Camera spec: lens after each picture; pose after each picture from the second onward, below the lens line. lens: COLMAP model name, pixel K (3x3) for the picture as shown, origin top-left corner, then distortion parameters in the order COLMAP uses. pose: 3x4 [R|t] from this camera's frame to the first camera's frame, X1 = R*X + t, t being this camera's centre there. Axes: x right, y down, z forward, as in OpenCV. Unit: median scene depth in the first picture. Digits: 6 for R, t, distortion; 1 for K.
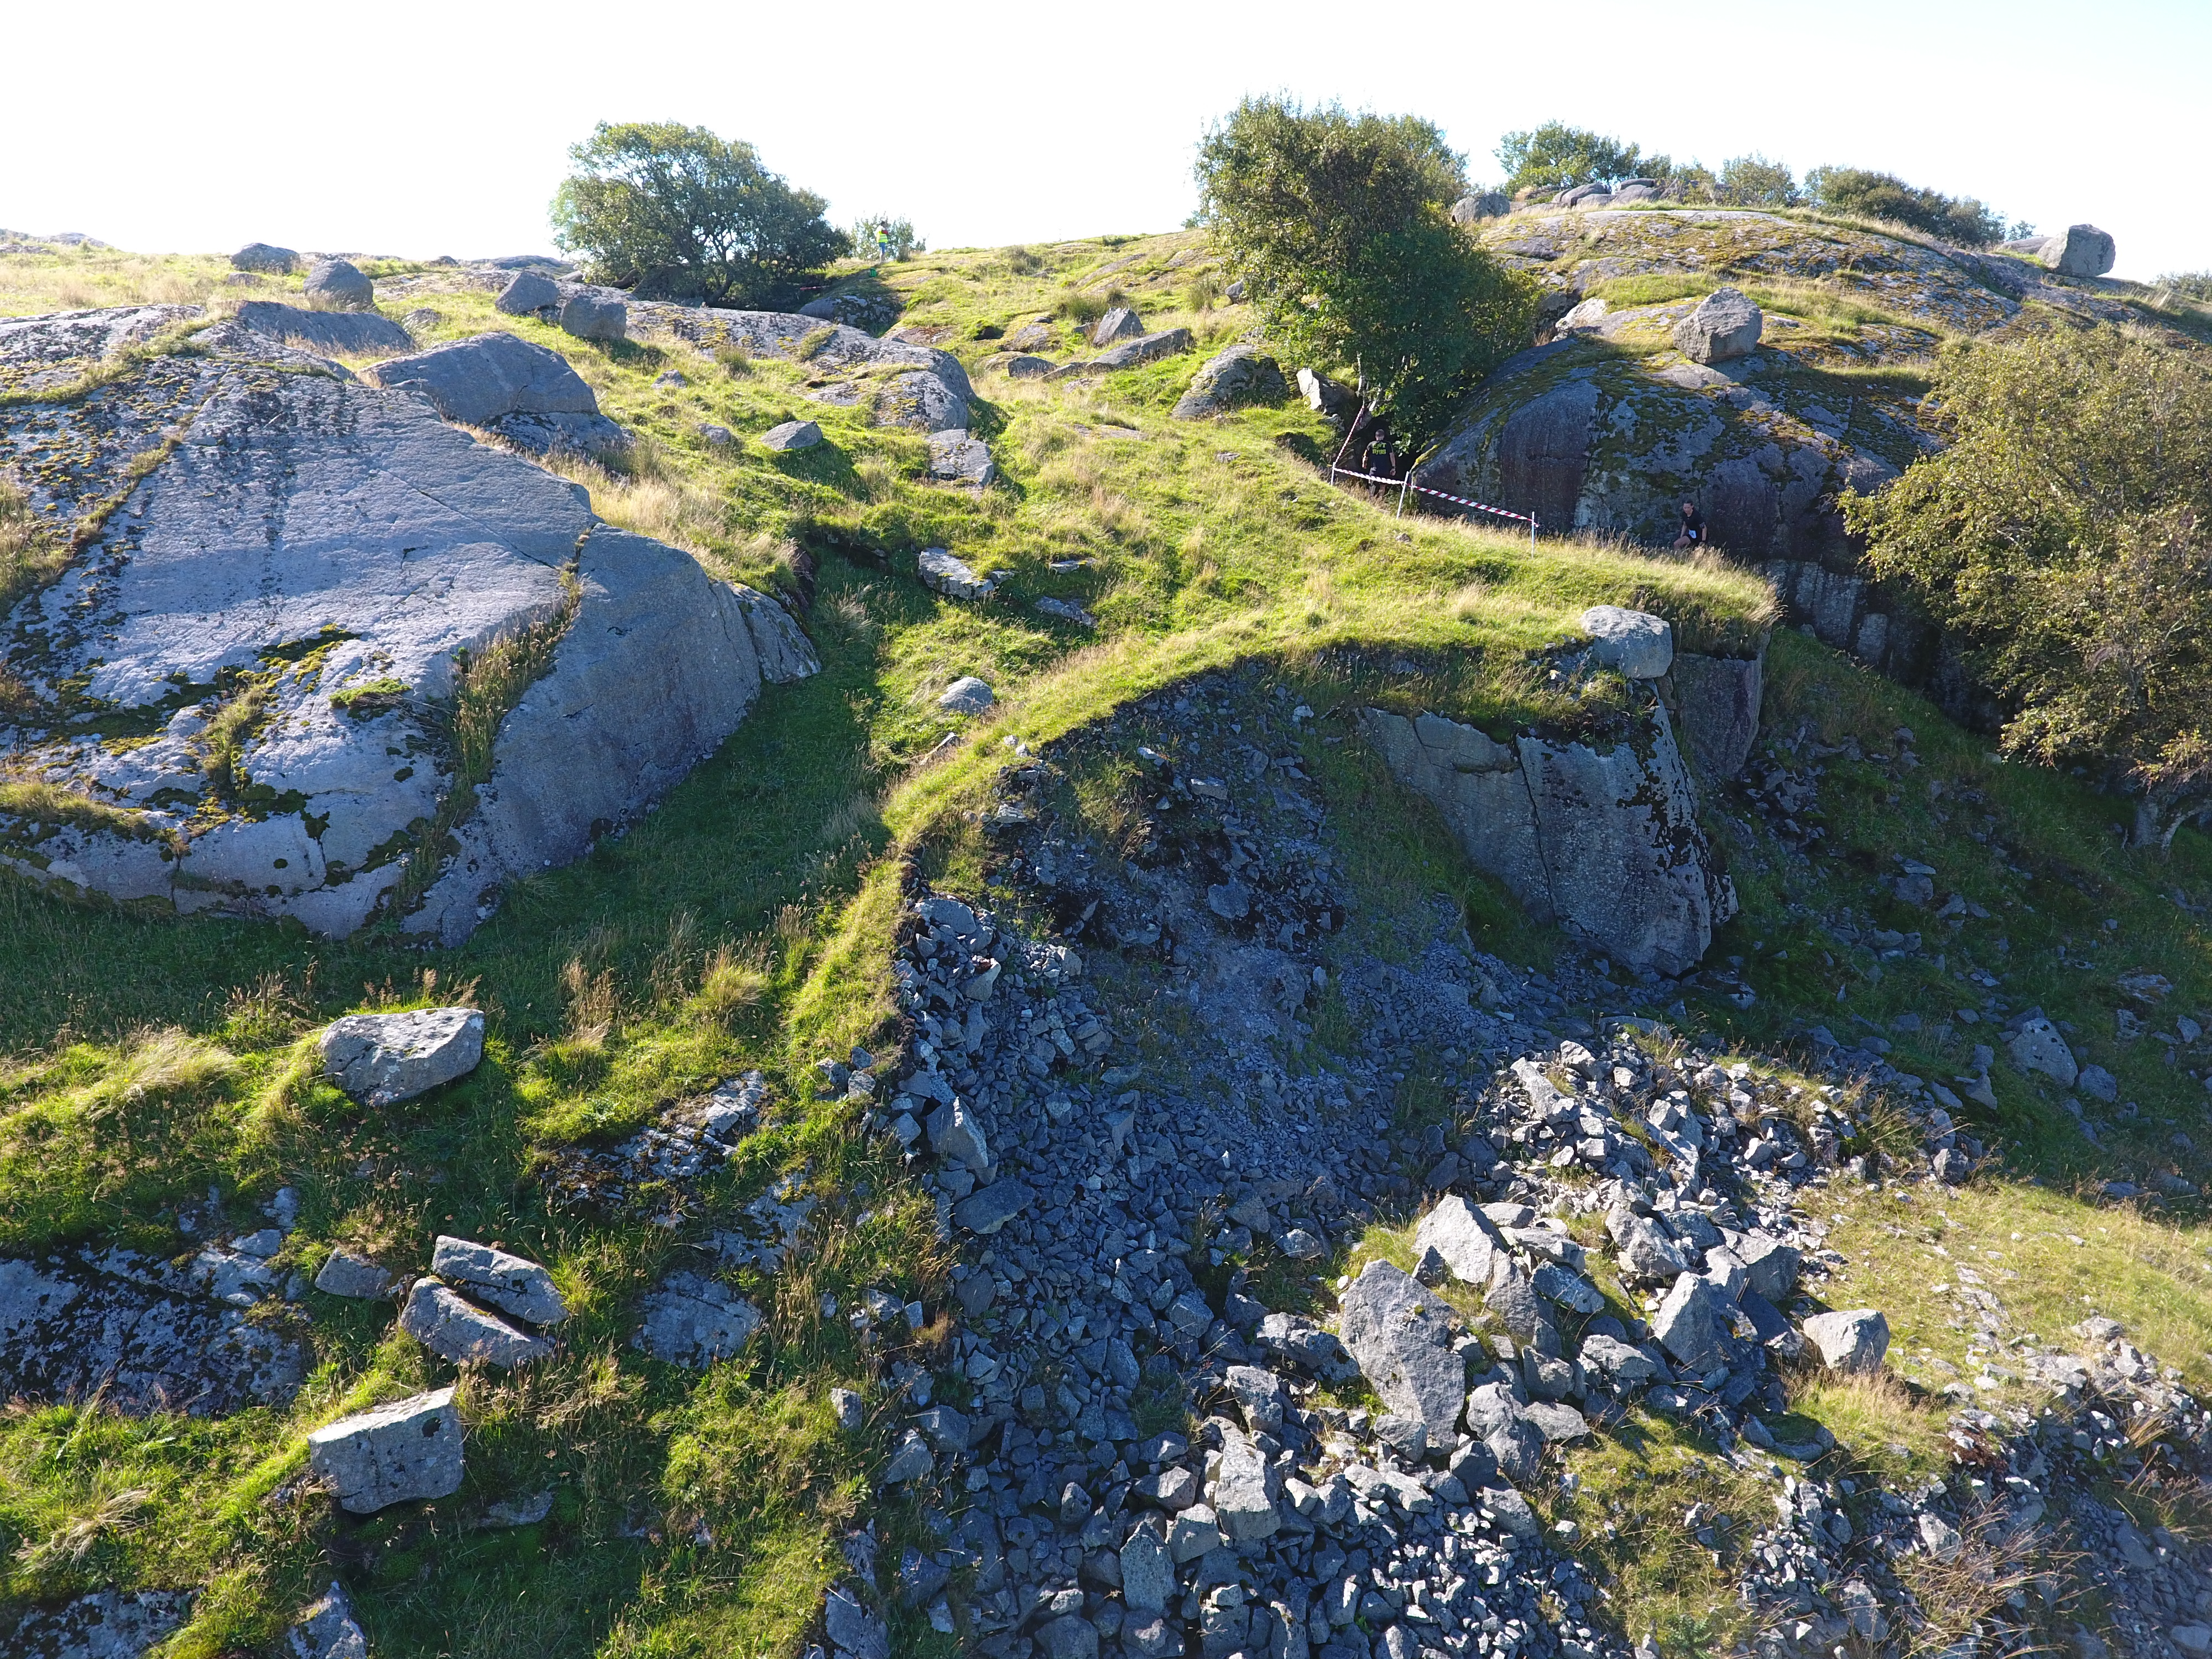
lens RADIAL K [[1283.6, 0, 1106.0], [0, 1283.6, 829.5], [0, 0, 1]] dist [-0.000249, -0.003806]
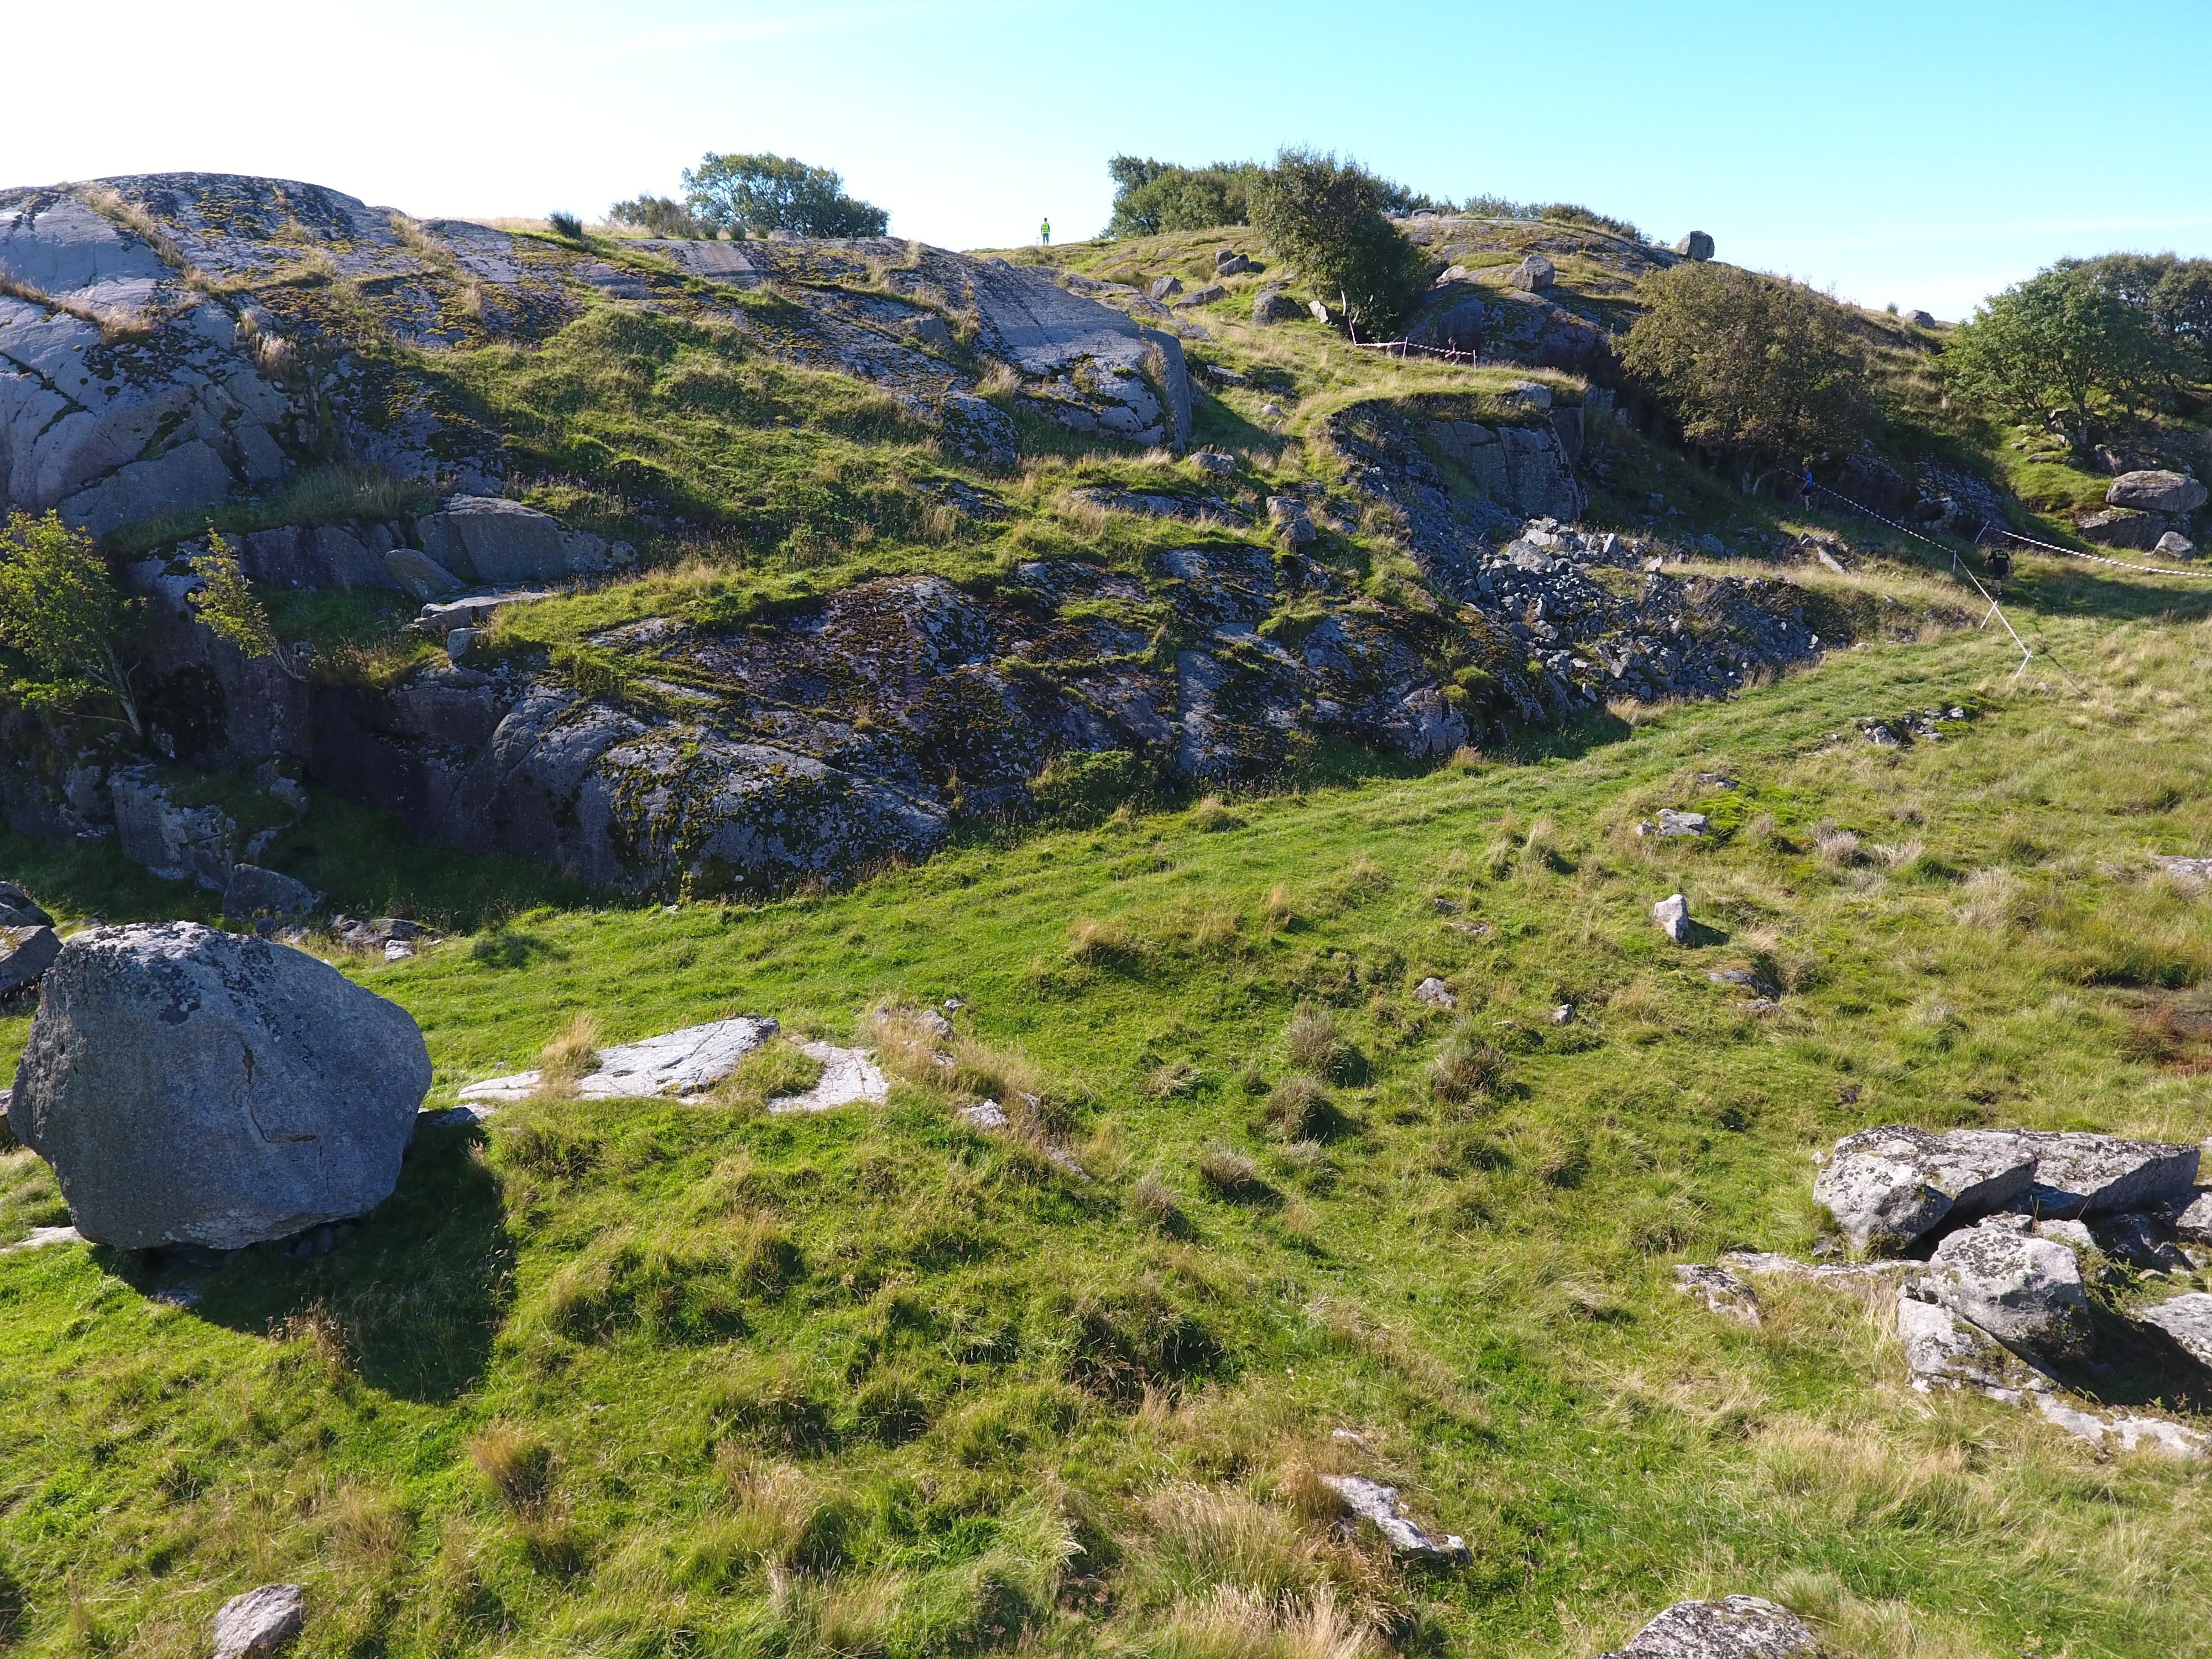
lens RADIAL K [[1283.6, 0, 1106.0], [0, 1283.6, 829.5], [0, 0, 1]] dist [-0.000249, -0.003806]
pose [[0.979469, -0.074433, 0.187349, -0.545592], [0.079404, 0.996658, -0.019159, 0.405586], [-0.185297, 0.033642, 0.982106, -0.711707]]
